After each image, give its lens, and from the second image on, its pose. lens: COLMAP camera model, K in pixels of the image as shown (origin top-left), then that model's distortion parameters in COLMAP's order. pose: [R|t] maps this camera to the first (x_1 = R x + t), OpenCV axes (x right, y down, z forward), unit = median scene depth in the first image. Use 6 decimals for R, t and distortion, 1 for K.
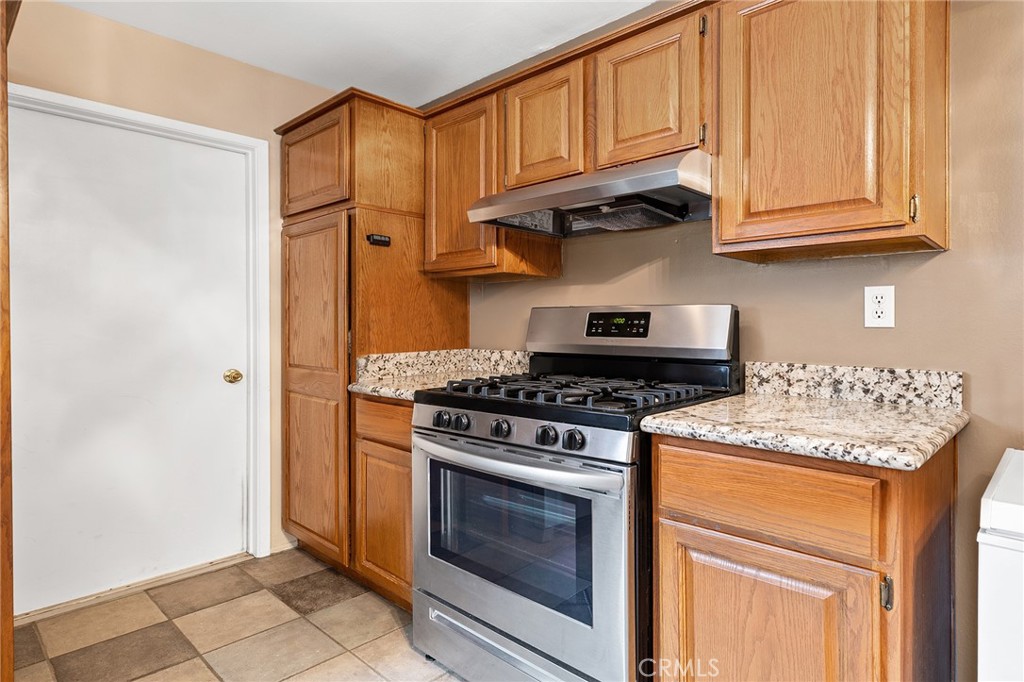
lens RADIAL K [[460.4, 0, 500.5], [0, 460.4, 325.9], [0, 0, 1]] dist [-0.000447, 0.000147]
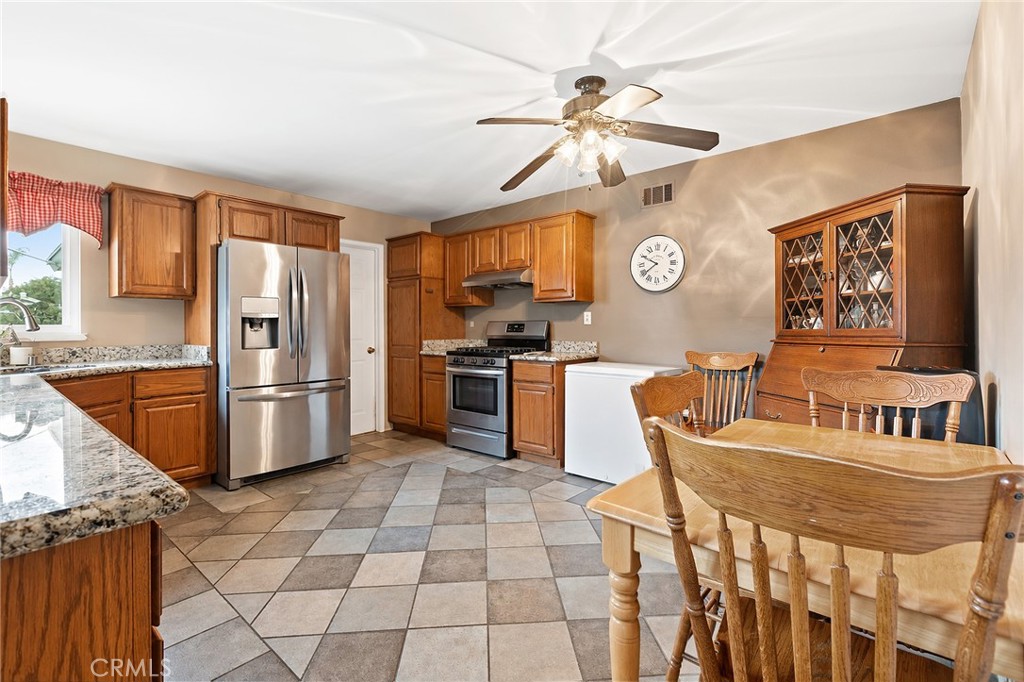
lens RADIAL K [[460.4, 0, 528.9], [0, 460.4, 328.2], [0, 0, 1]] dist [-0.000447, 0.000147]
pose [[0.999787, -0.005696, -0.019833, 0.372279], [0.005895, 0.999933, 0.009991, -0.028164], [0.019775, -0.010106, 0.999753, -1.800869]]
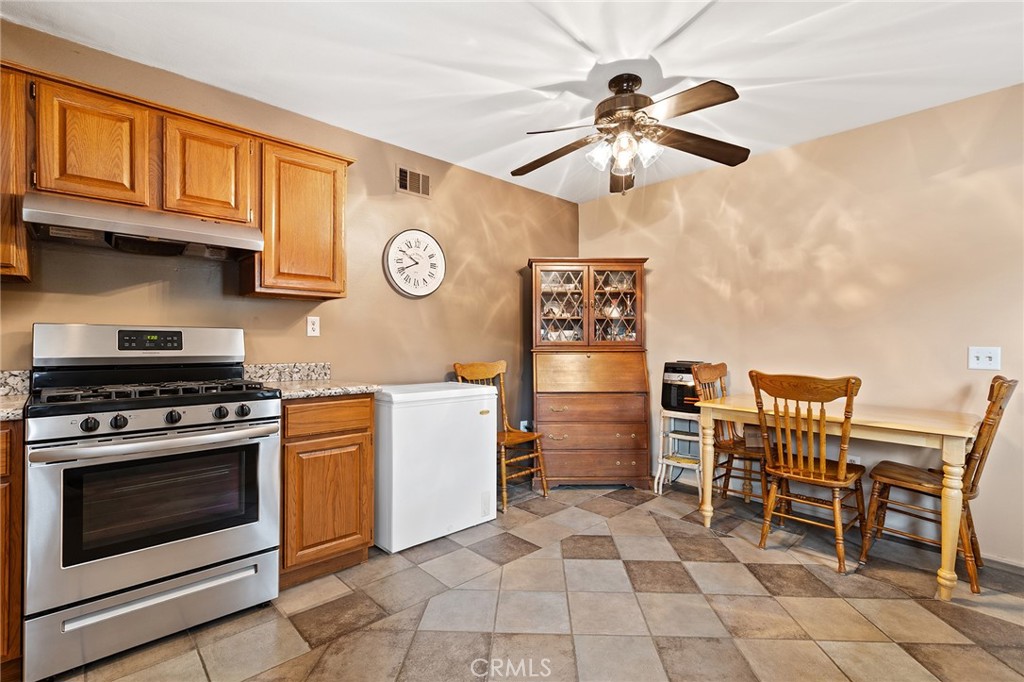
lens RADIAL K [[460.4, 0, 514.6], [0, 460.4, 342.2], [0, 0, 1]] dist [-0.000447, 0.000147]
pose [[0.146262, -0.005835, 0.989229, -0.955677], [-0.011702, 0.999902, 0.007628, -0.008270], [-0.989177, -0.012691, 0.146179, -0.117738]]
